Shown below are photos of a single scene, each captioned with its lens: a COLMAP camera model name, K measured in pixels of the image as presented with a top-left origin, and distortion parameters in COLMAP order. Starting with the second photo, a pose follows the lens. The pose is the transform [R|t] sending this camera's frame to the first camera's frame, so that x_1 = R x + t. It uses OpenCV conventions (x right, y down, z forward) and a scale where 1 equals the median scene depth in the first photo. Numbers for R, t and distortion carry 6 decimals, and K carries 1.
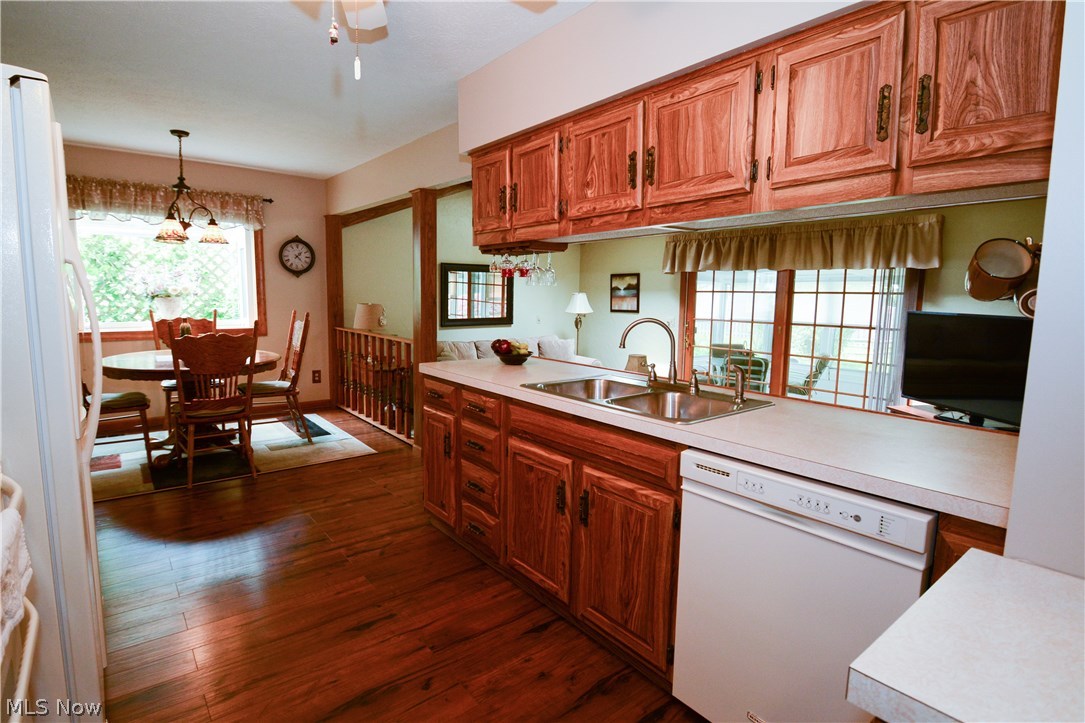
lens RADIAL K [[569.8, 0, 542.8], [0, 569.8, 360.5], [0, 0, 1]] dist [-0.006693, -0.005951]
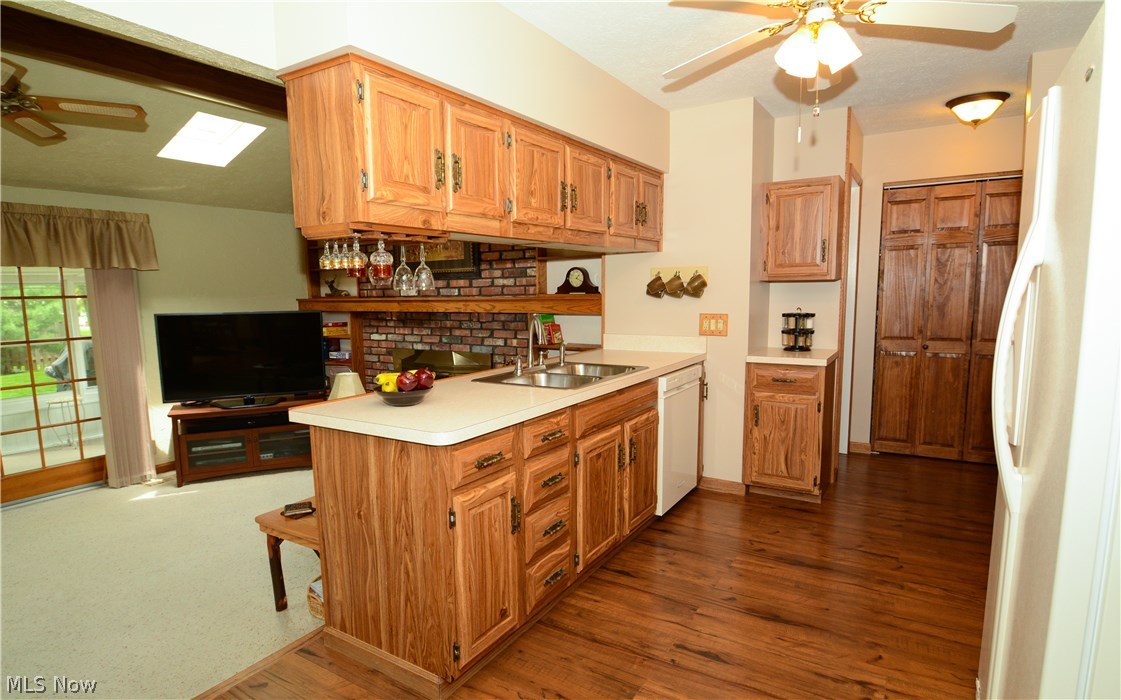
lens RADIAL K [[588.1, 0, 546.3], [0, 588.1, 368.8], [0, 0, 1]] dist [-0.020687, -0.001853]
pose [[-0.331446, -0.132263, 0.934157, -0.578894], [0.122276, 0.975753, 0.181537, -0.108861], [-0.935517, 0.174394, -0.307237, 0.799371]]
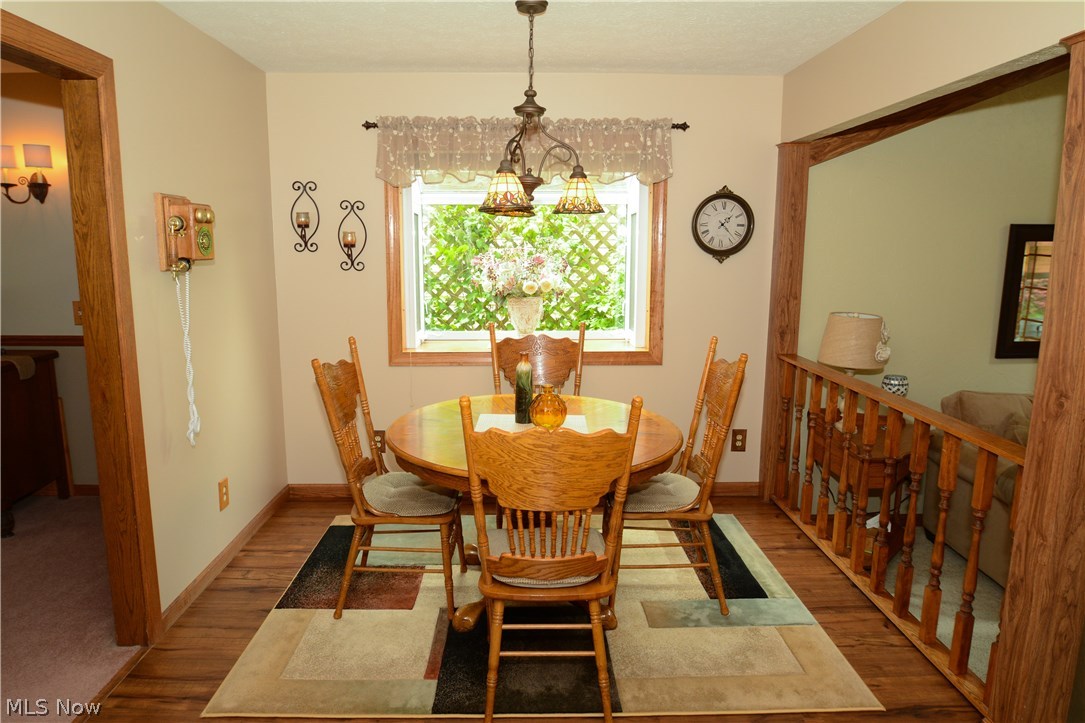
lens RADIAL K [[686.8, 0, 515.3], [0, 686.8, 357.7], [0, 0, 1]] dist [-0.020550, 0.000727]
pose [[0.785080, 0.082759, -0.613840, -0.242147], [-0.059415, 0.996526, 0.058364, -0.114704], [0.616538, -0.009349, 0.787270, 0.498648]]
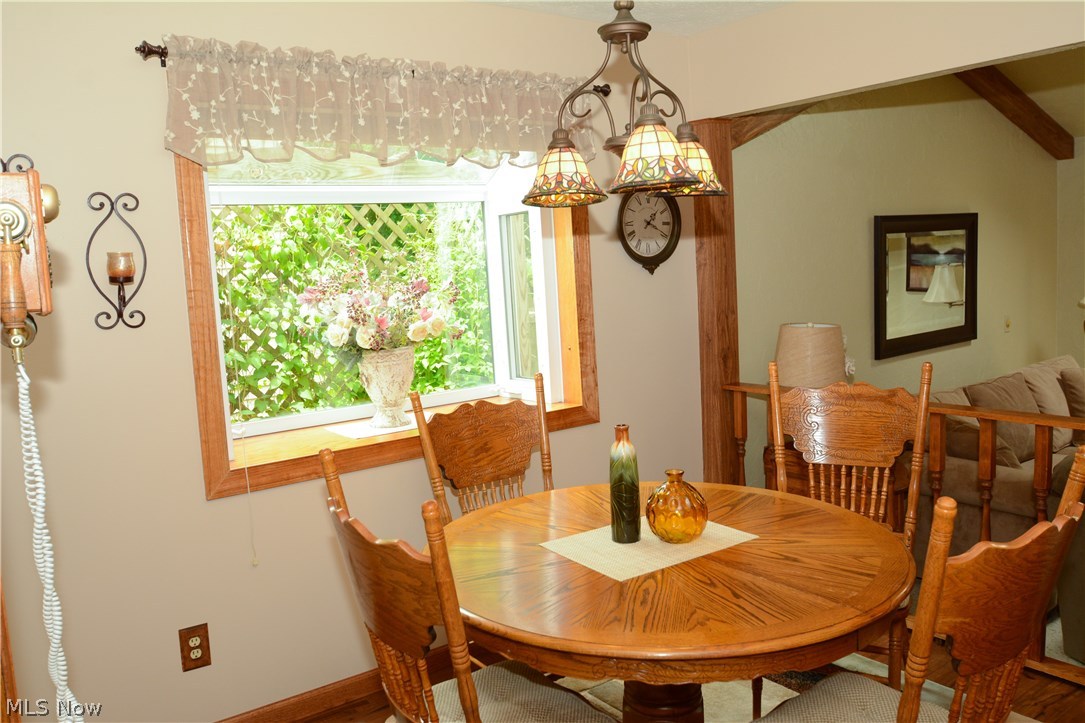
lens RADIAL K [[872.3, 0, 512.3], [0, 872.3, 360.7], [0, 0, 1]] dist [-0.042842, 0.008126]
pose [[0.995634, -0.069395, -0.062432, -0.698313], [0.068850, 0.997568, -0.010848, -0.117523], [0.063033, 0.006502, 0.997990, 0.514515]]
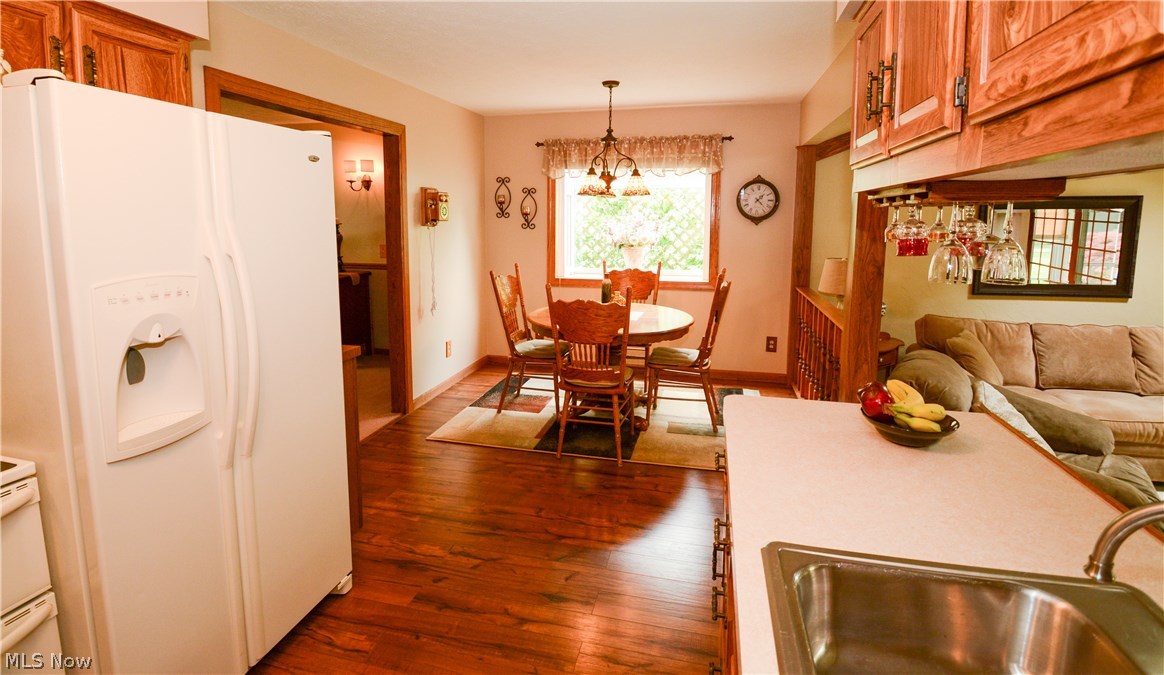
lens RADIAL K [[572.7, 0, 548.0], [0, 572.7, 283.0], [0, 0, 1]] dist [-0.010527, -0.004210]
pose [[0.582871, 0.075498, -0.809049, 0.112582], [-0.085247, 0.995861, 0.031515, -0.085932], [0.808080, 0.050600, 0.586895, 0.364079]]
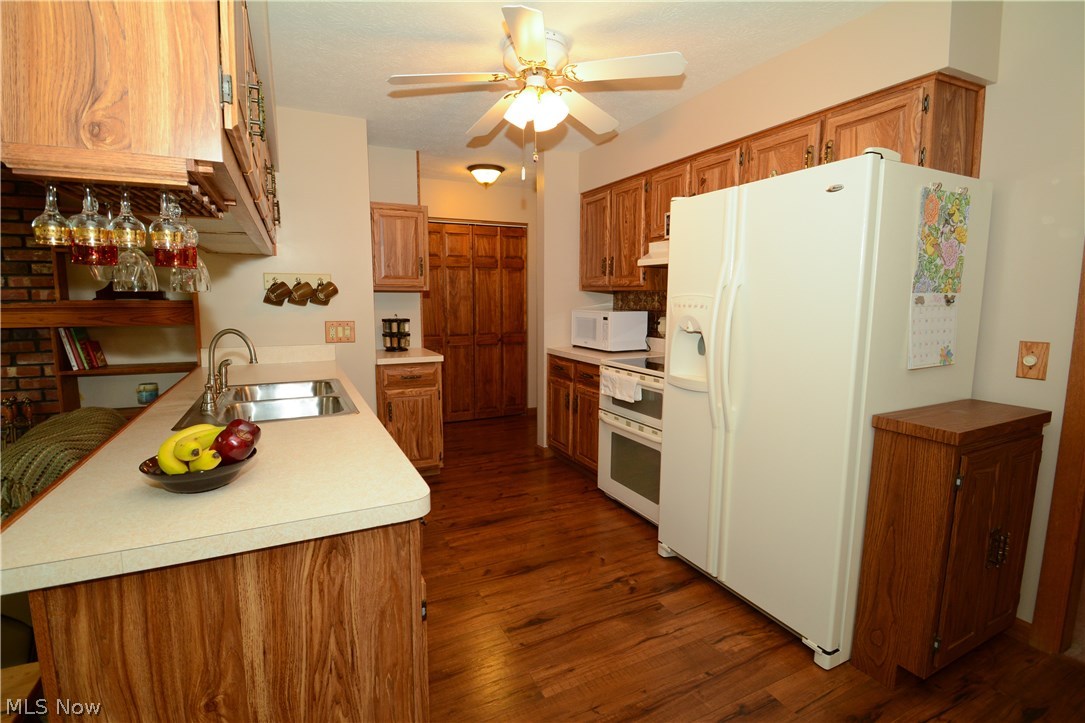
lens RADIAL K [[496.7, 0, 534.1], [0, 496.7, 356.5], [0, 0, 1]] dist [0.001855, -0.010104]
pose [[-0.975519, -0.043797, 0.215509, -0.267278], [0.008655, 0.971563, 0.236625, -0.125201], [-0.219744, 0.232697, -0.947399, 0.960268]]
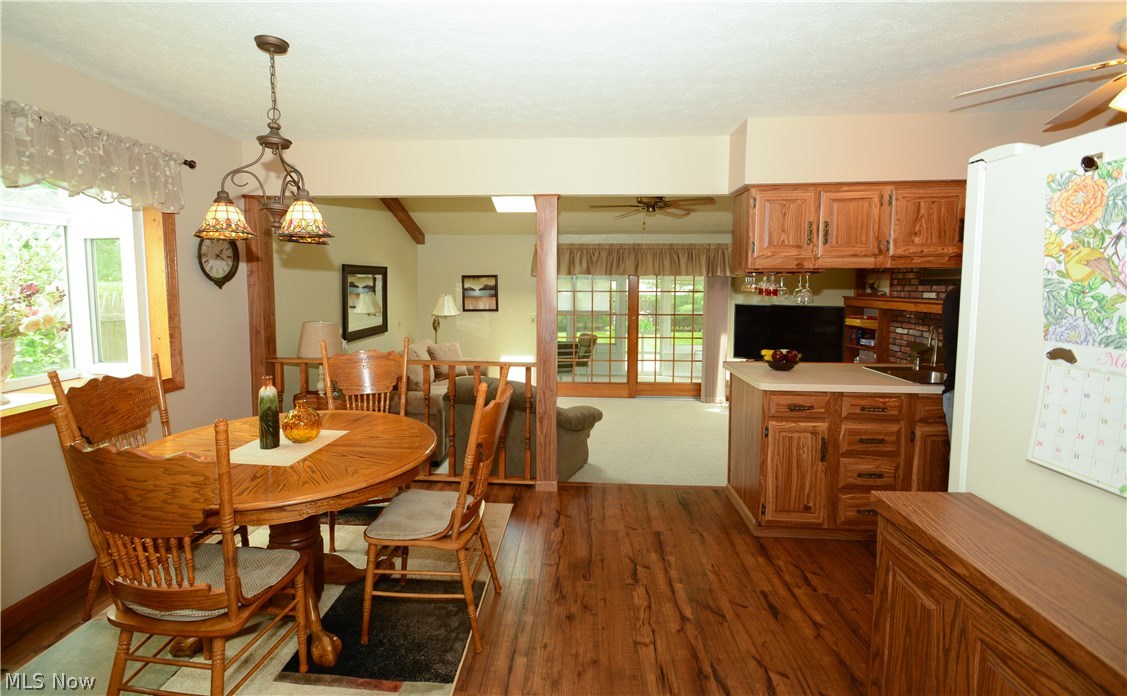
lens RADIAL K [[508.2, 0, 557.2], [0, 508.2, 318.5], [0, 0, 1]] dist [-0.009045, -0.003758]
pose [[0.662693, -0.065997, 0.745977, -0.850823], [0.096279, 0.995351, 0.002529, -0.110531], [-0.742676, 0.070147, 0.665966, 0.491722]]
